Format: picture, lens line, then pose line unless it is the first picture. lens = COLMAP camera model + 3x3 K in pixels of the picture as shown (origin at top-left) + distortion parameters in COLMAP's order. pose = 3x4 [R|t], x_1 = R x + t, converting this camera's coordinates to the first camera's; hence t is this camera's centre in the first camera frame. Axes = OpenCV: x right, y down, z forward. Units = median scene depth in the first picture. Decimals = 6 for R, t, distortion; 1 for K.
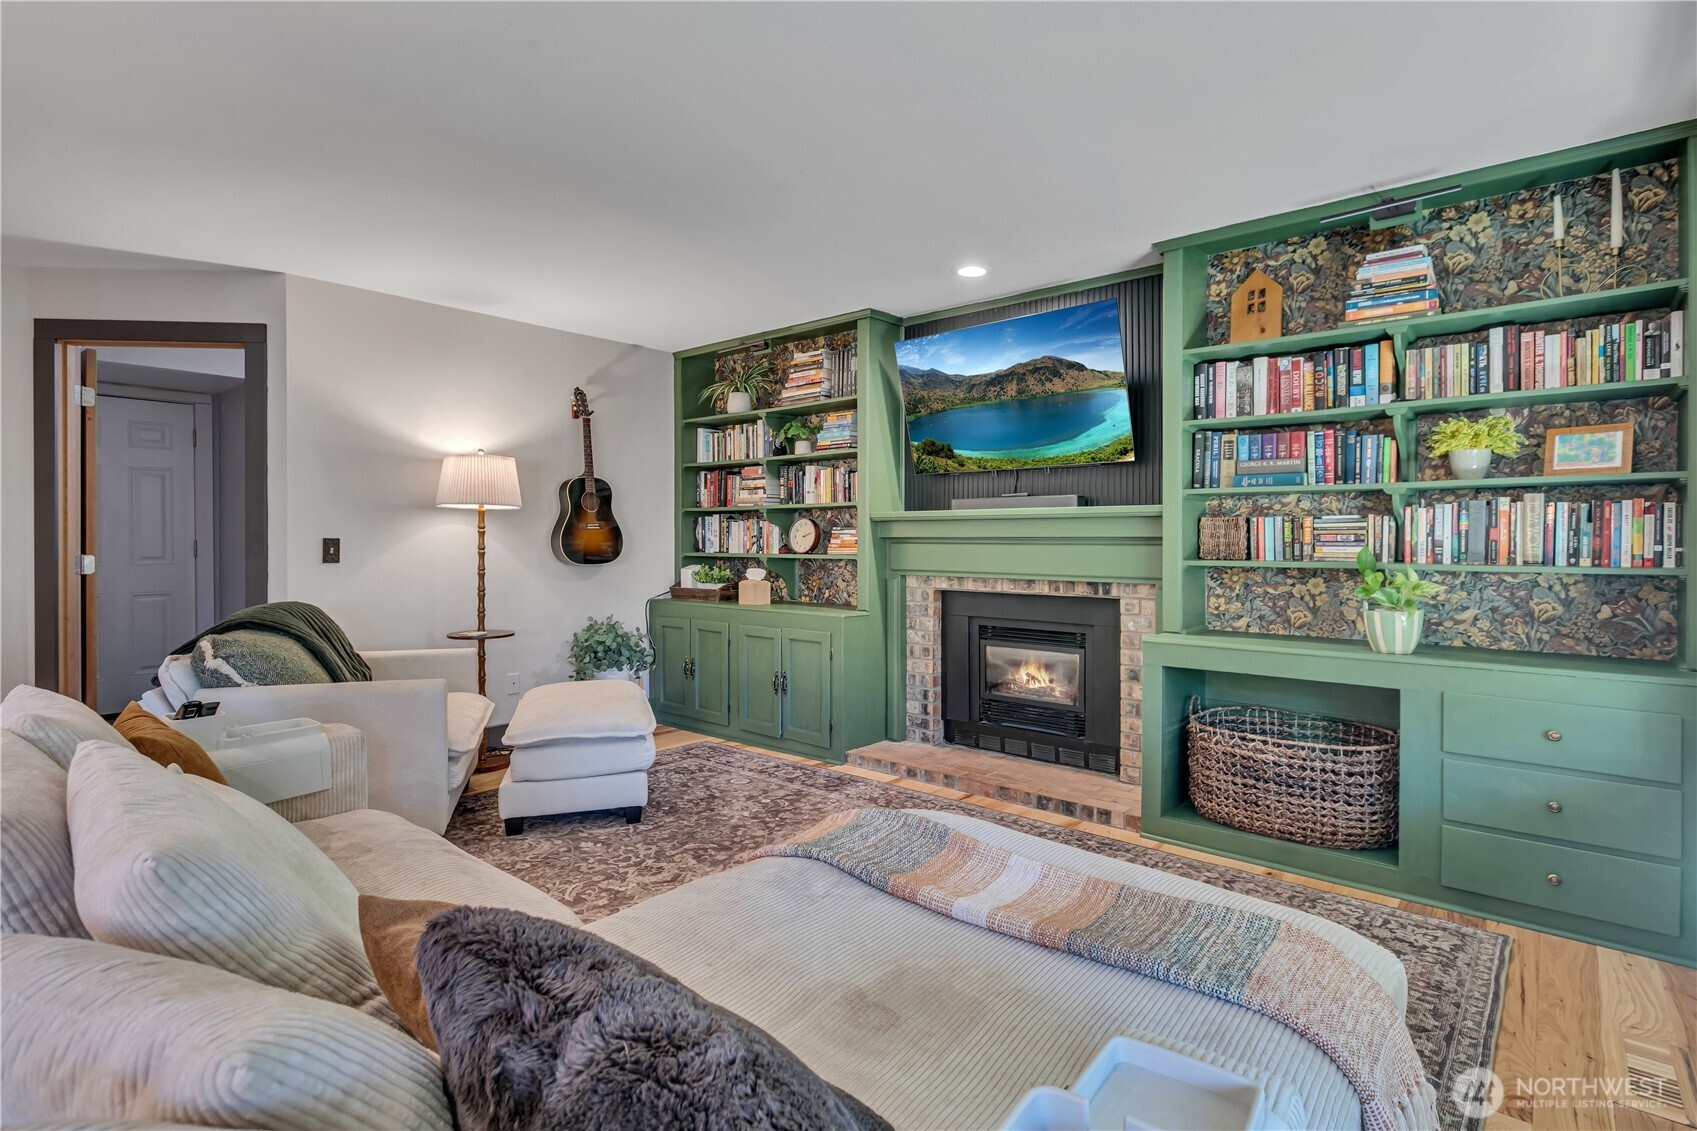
lens RADIAL K [[848.8, 0, 858.6], [0, 848.8, 555.2], [0, 0, 1]] dist [0.000952, -0.002107]
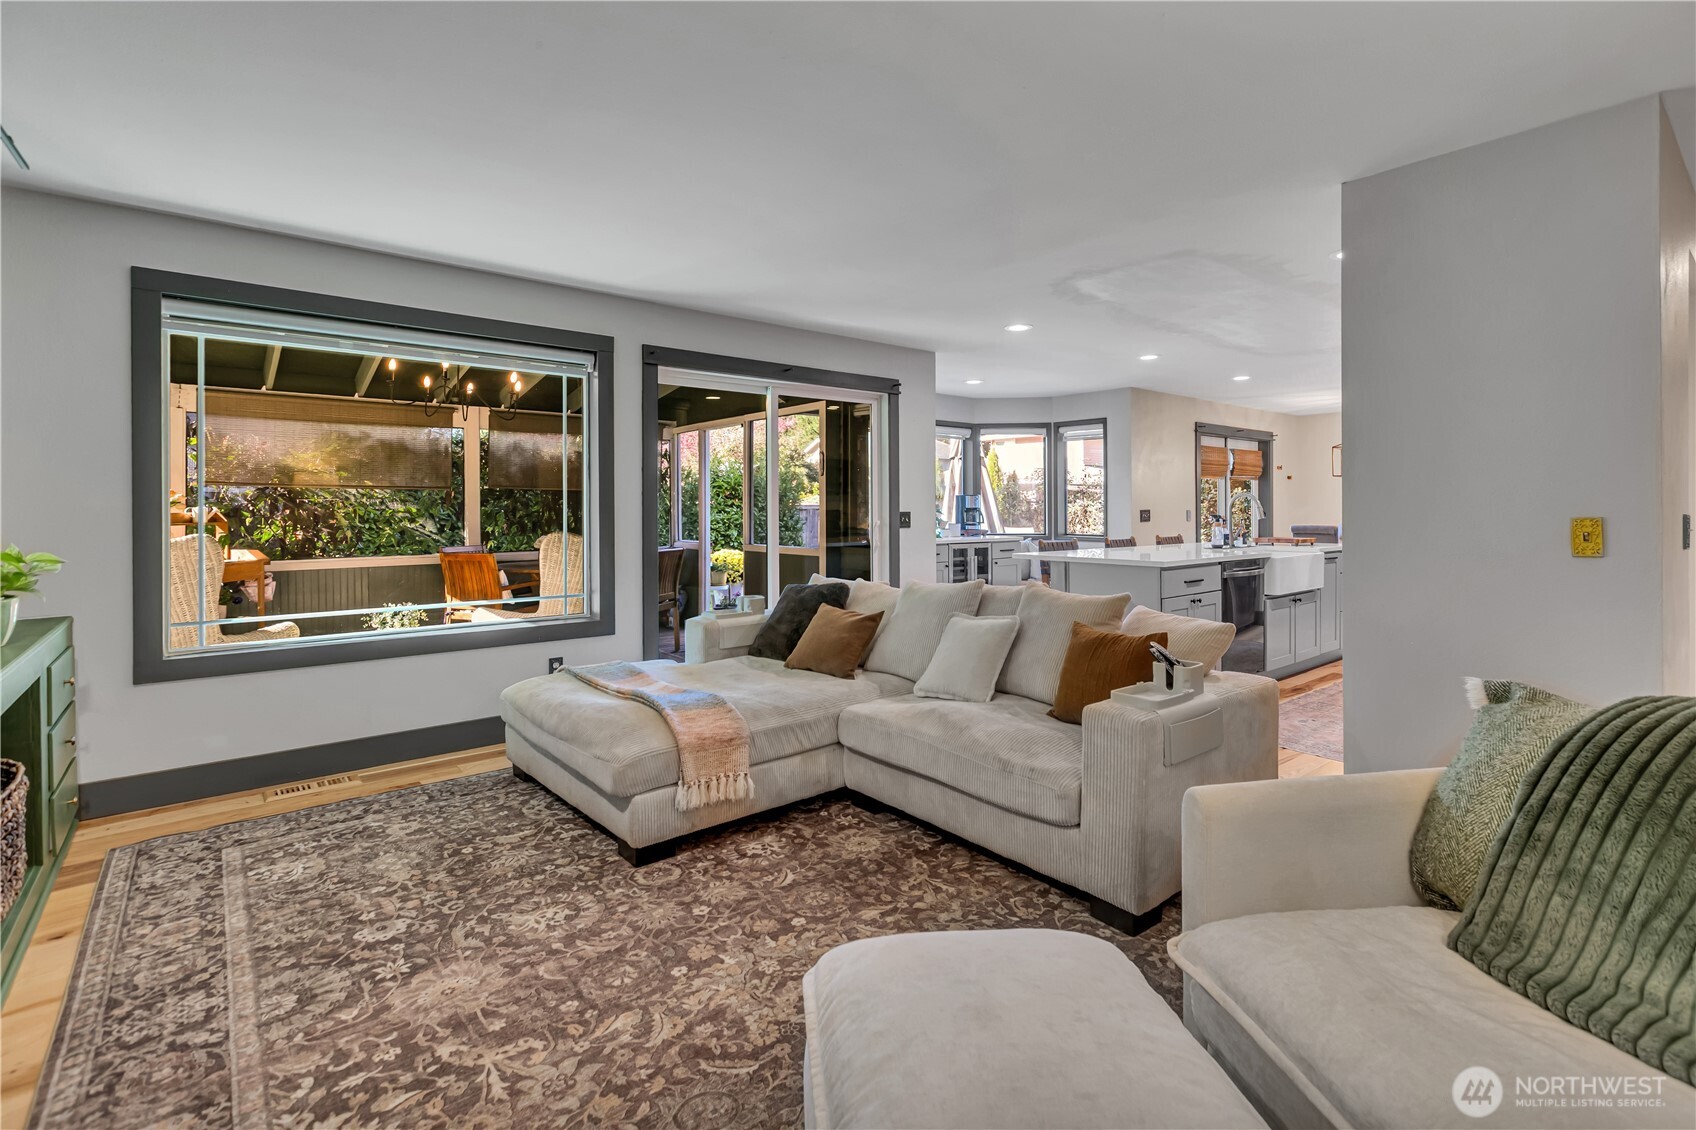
lens RADIAL K [[789.0, 0, 860.2], [0, 789.0, 502.4], [0, 0, 1]] dist [0.003034, -0.002027]
pose [[-0.985018, 0.000549, 0.172453, -0.337103], [0.002656, 0.999925, 0.011991, -0.035836], [-0.172434, 0.012270, -0.984945, 1.389064]]
